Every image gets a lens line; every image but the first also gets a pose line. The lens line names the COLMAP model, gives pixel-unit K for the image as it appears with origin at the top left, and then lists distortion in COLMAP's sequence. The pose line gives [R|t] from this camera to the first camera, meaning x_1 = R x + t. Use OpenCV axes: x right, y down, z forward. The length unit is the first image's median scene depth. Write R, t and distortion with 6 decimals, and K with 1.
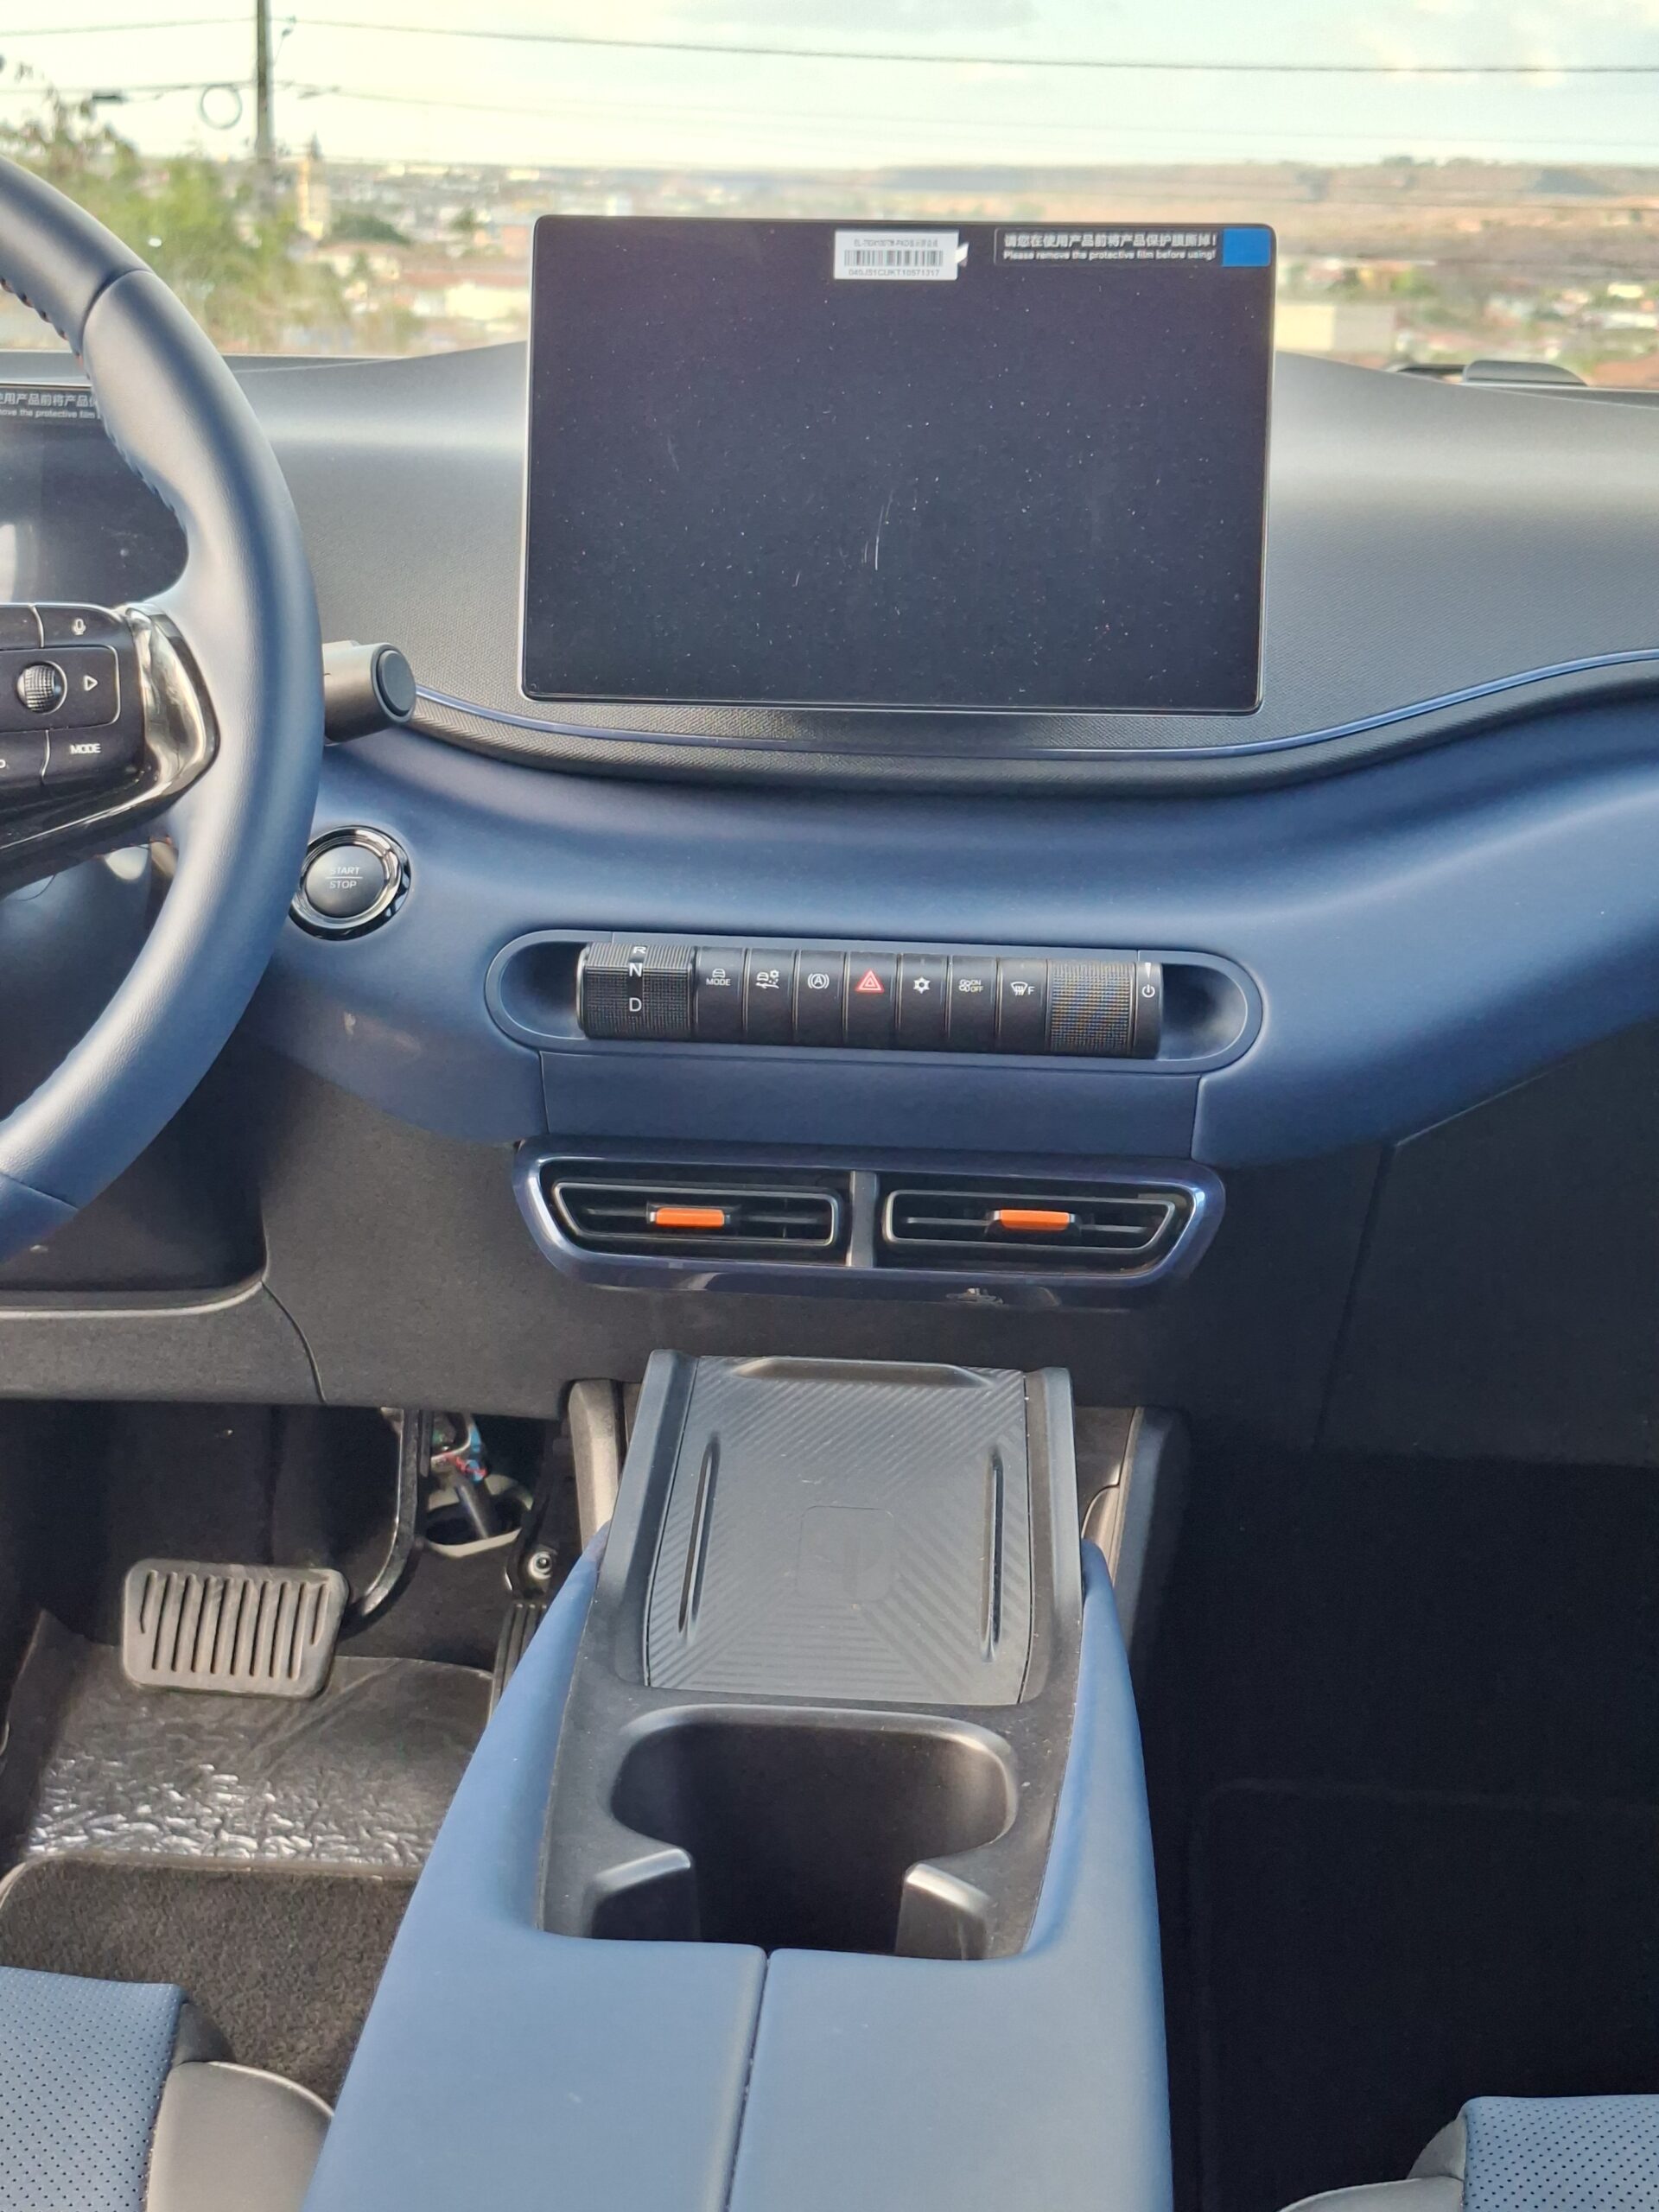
lens RADIAL K [[3090.1, 0, 814.2], [0, 3090.1, 1090.8], [0, 0, 1]] dist [0.110637, 0.000000]
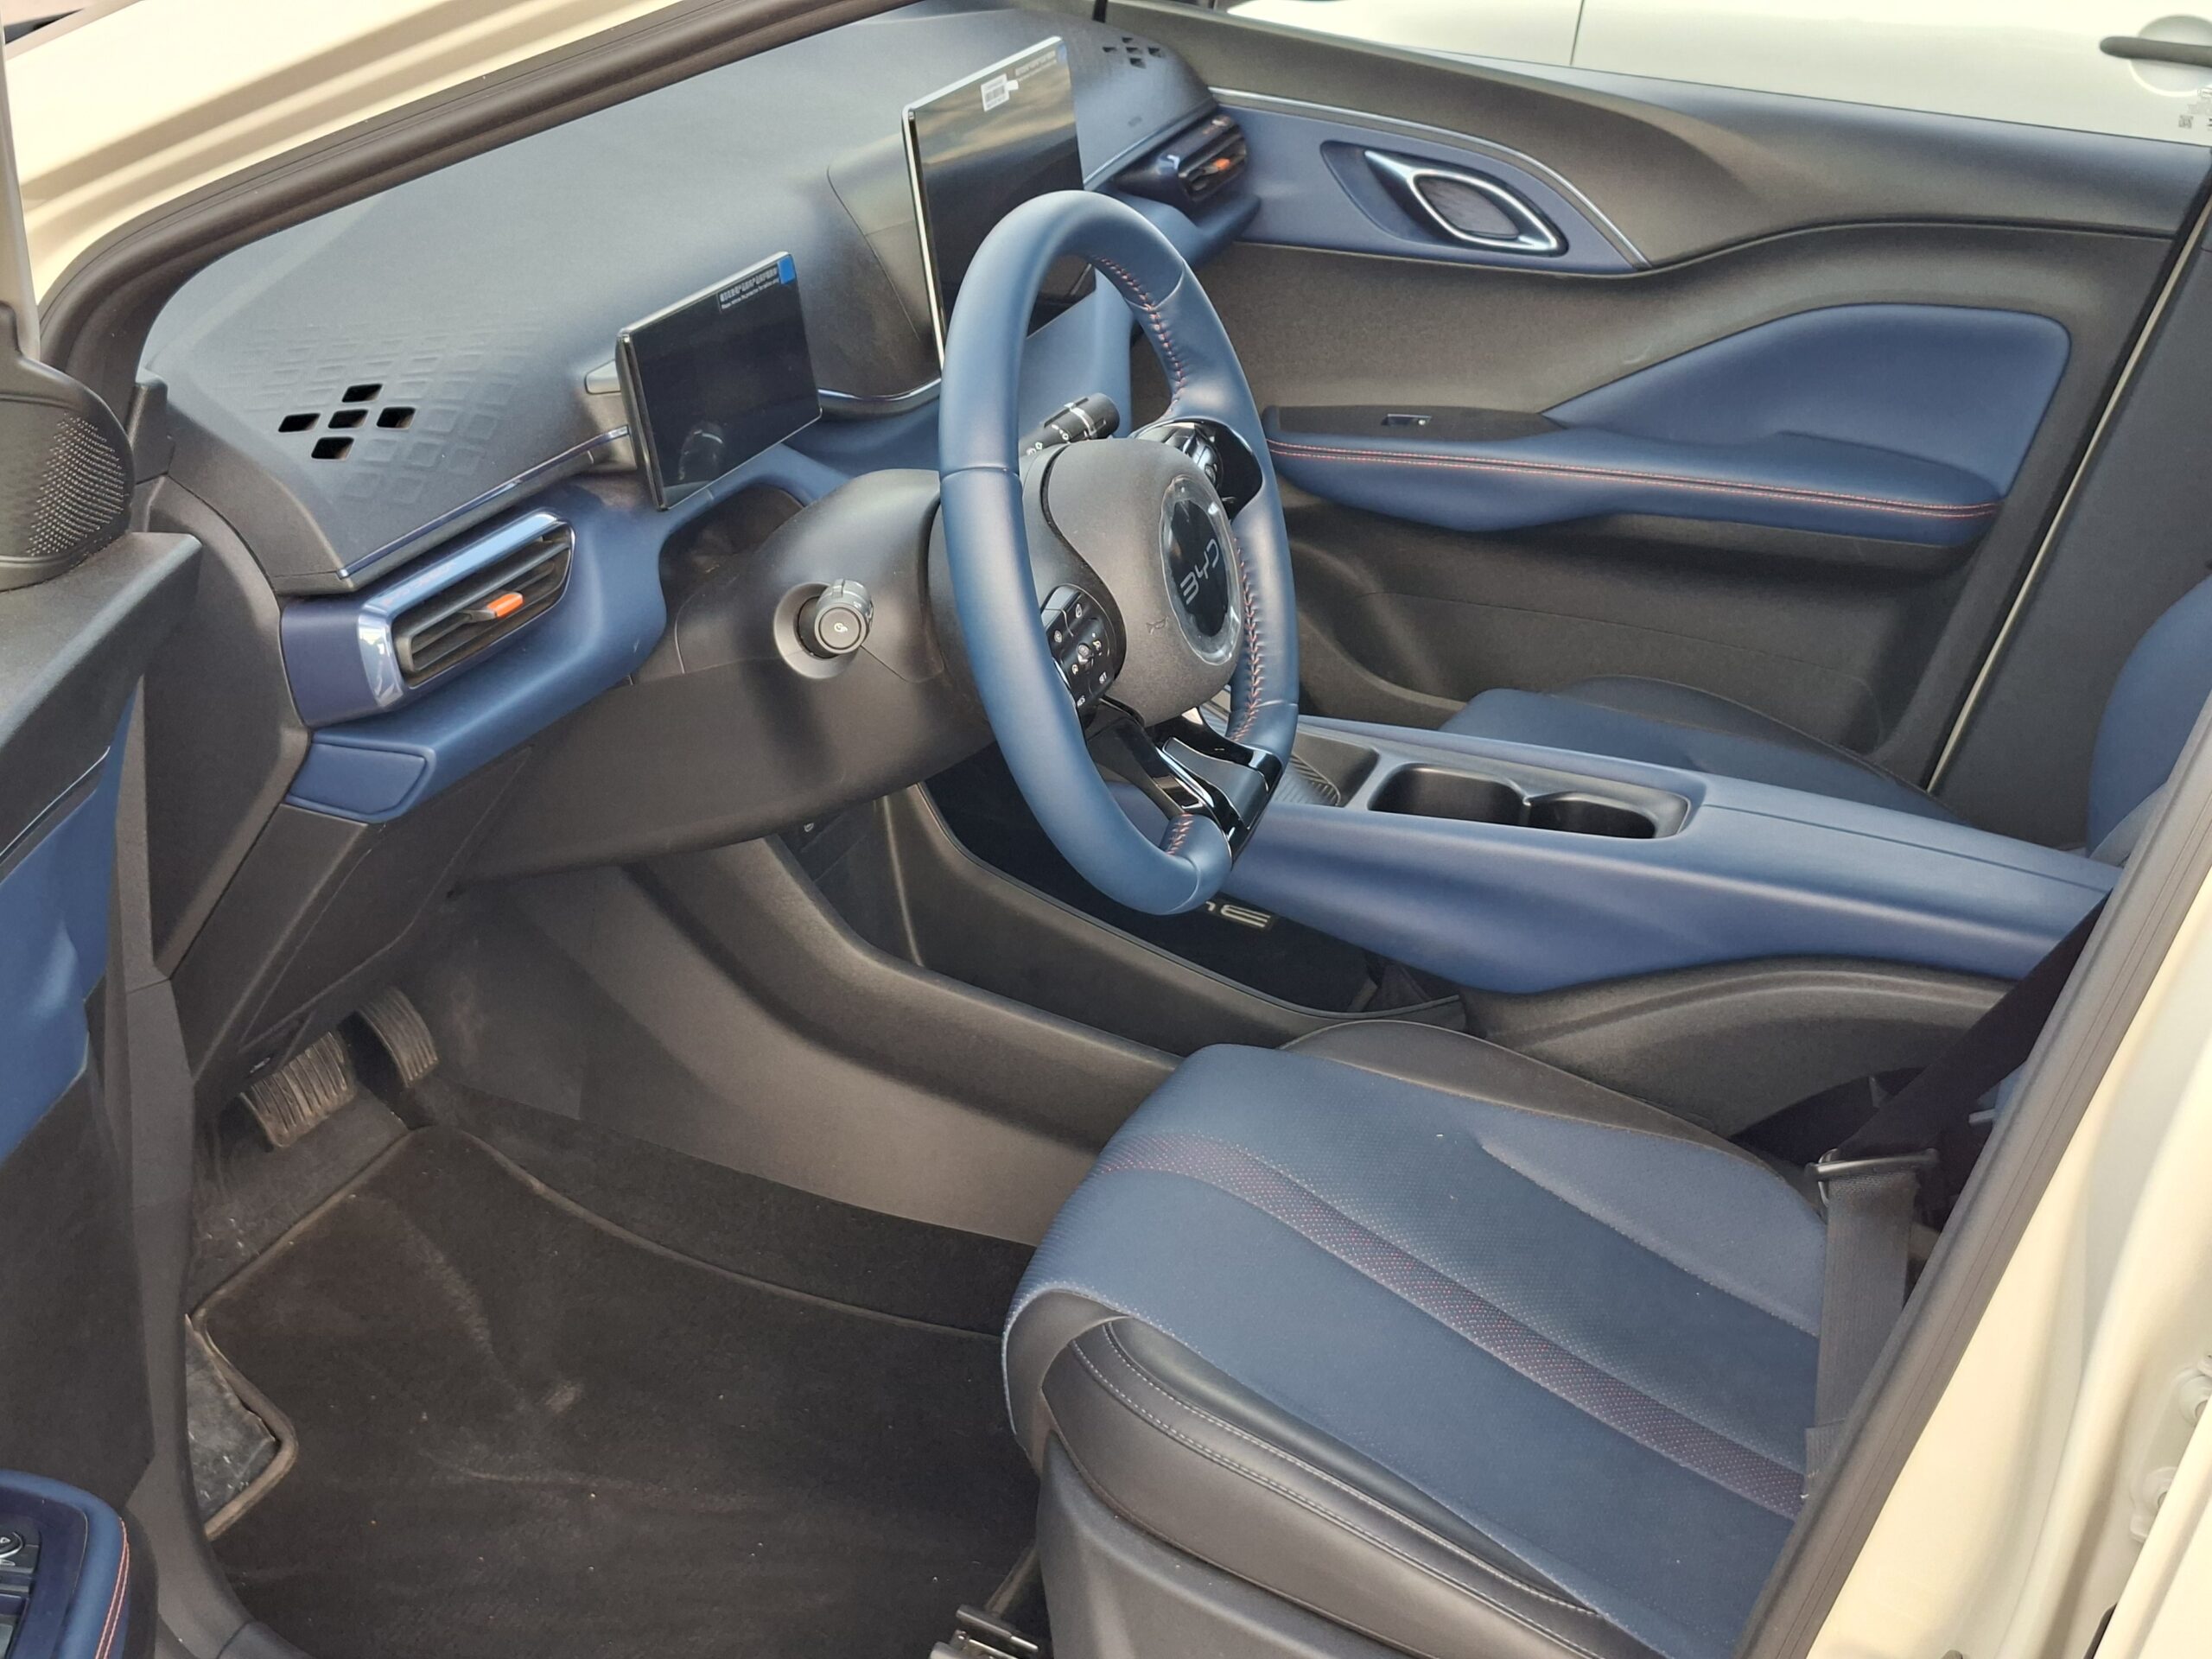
lens RADIAL K [[3090.1, 0, 1103.7], [0, 3090.1, 838.4], [0, 0, 1]] dist [0.110637, 0.000000]
pose [[0.283684, -0.413806, 0.865036, -1.707913], [0.112812, 0.910234, 0.398432, -0.589382], [-0.952259, -0.015443, 0.304901, 0.381307]]
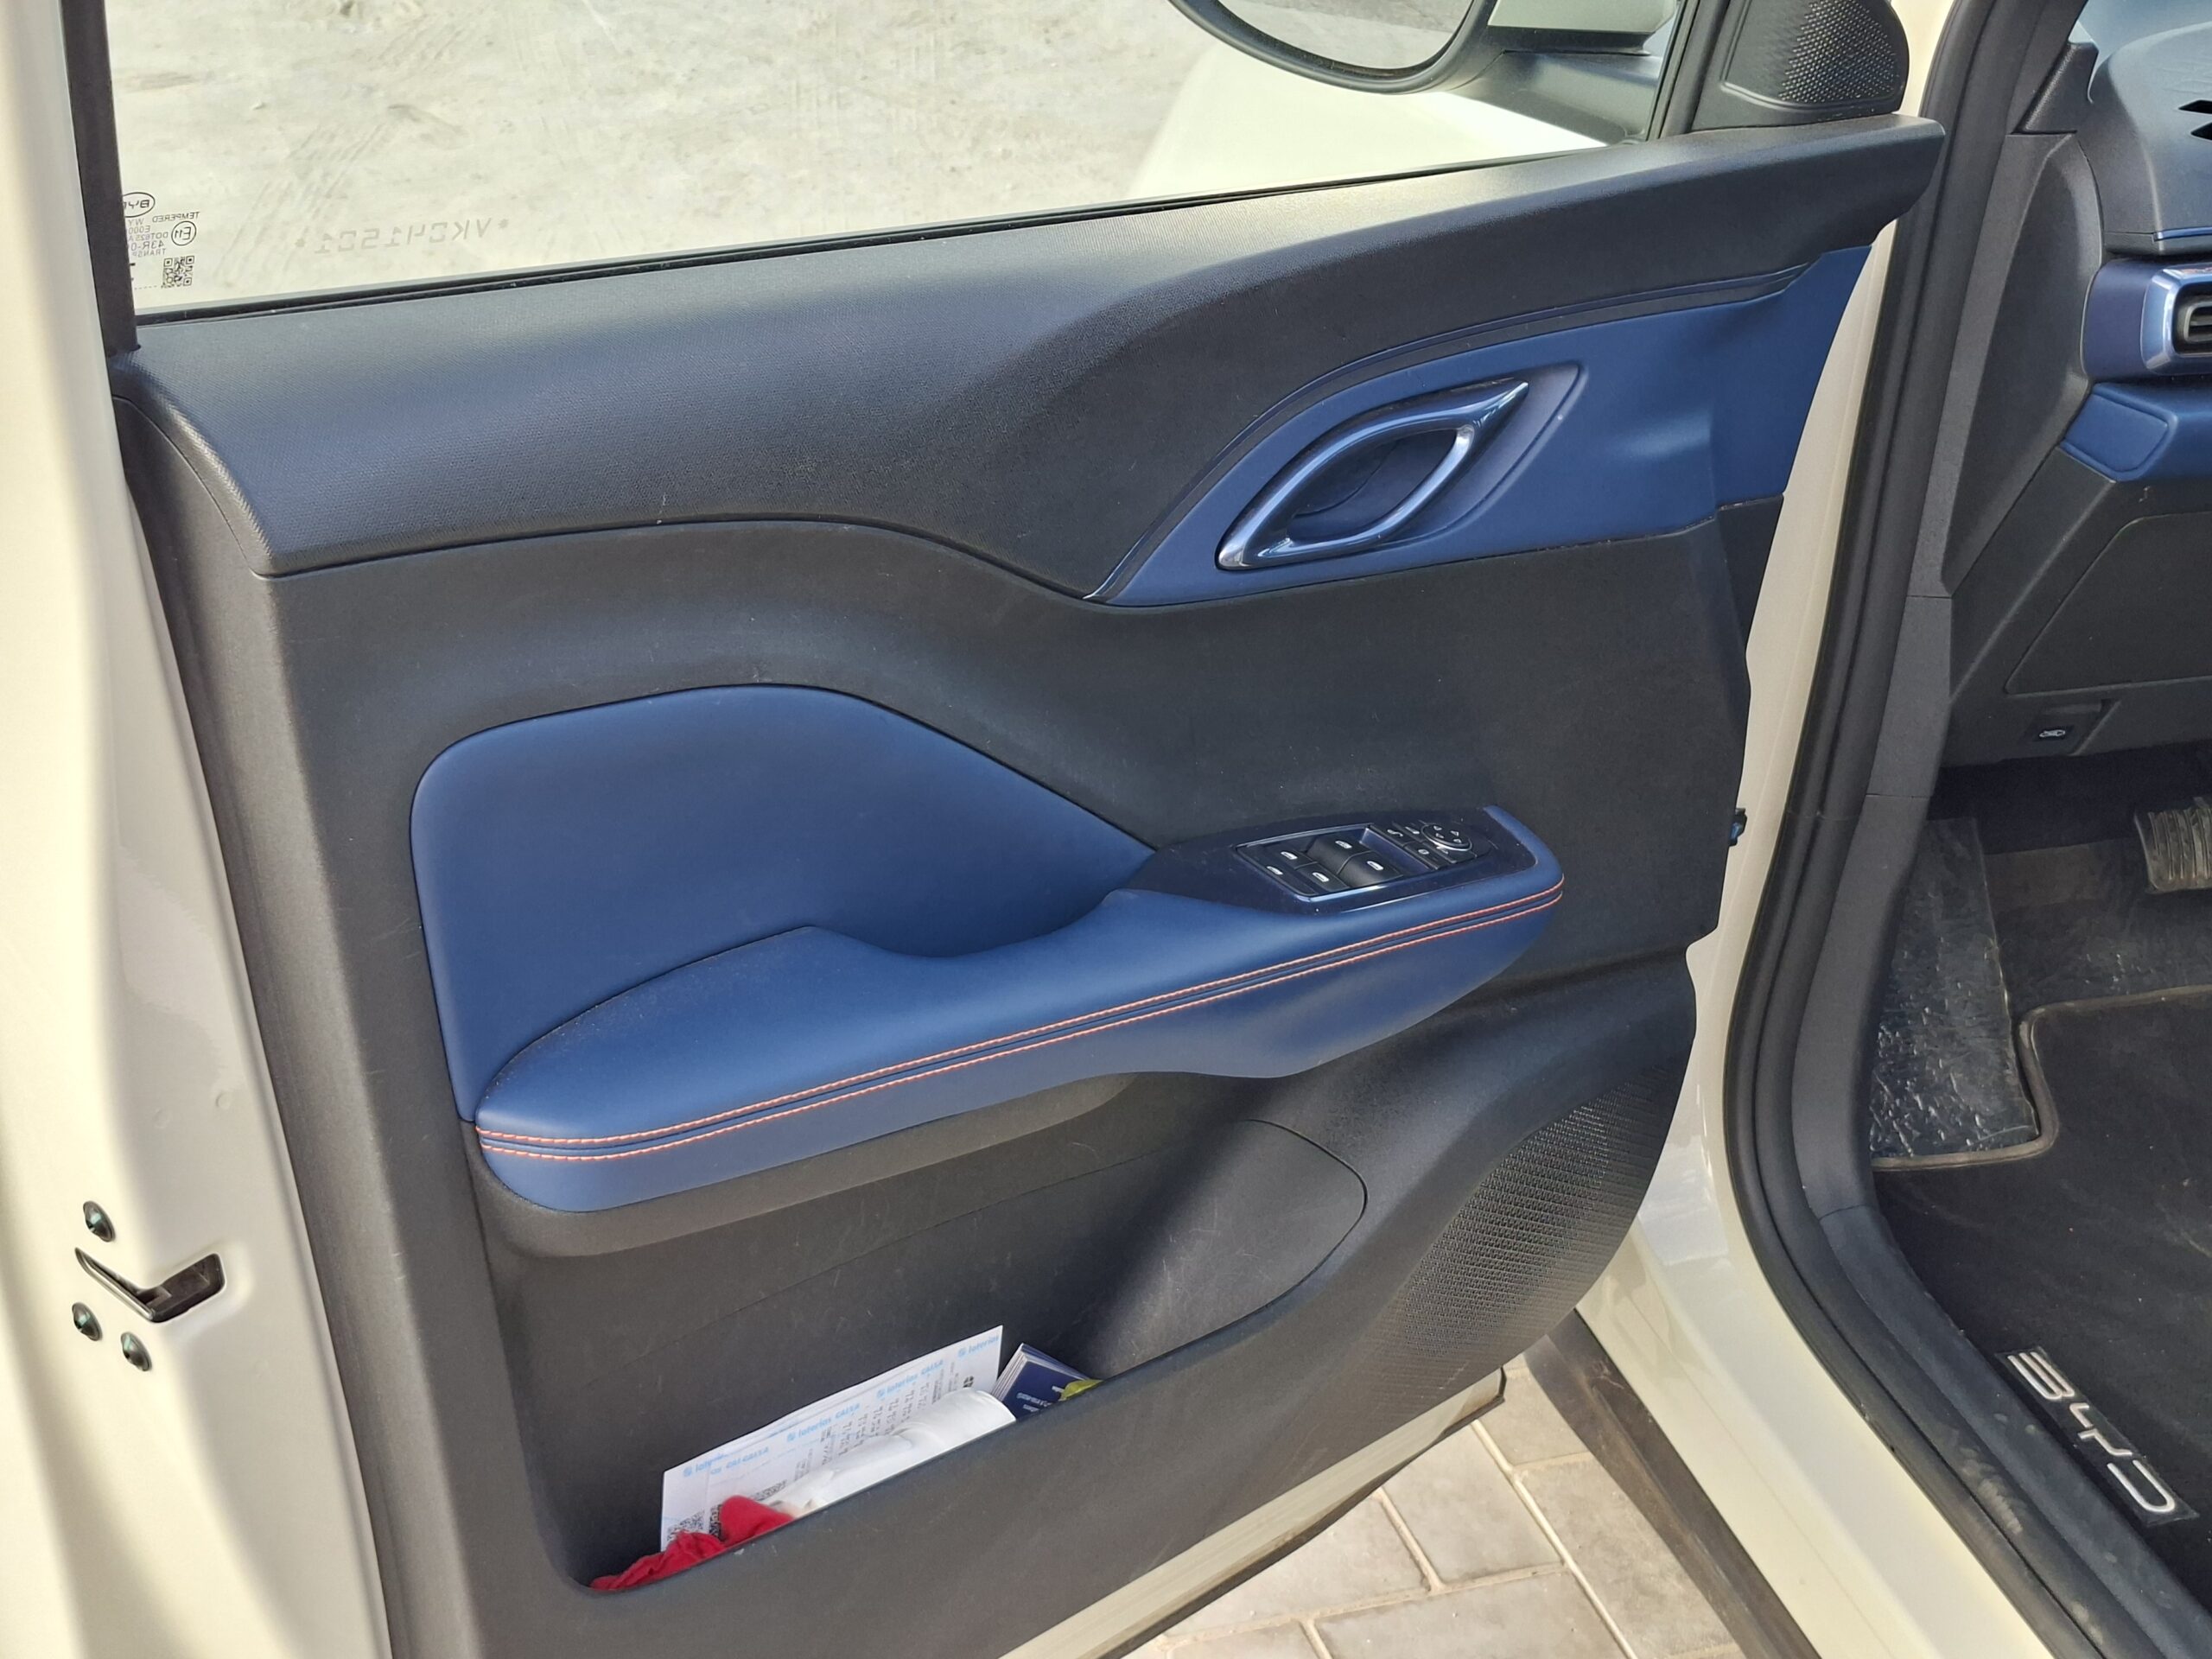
lens RADIAL K [[3090.1, 0, 1052.2], [0, 3090.1, 868.9], [0, 0, 1]] dist [0.110637, 0.000000]
pose [[0.935791, -0.164677, 0.311731, -1.571633], [0.063167, 0.948214, 0.311287, -0.401396], [-0.346850, -0.271609, 0.897733, -0.105843]]
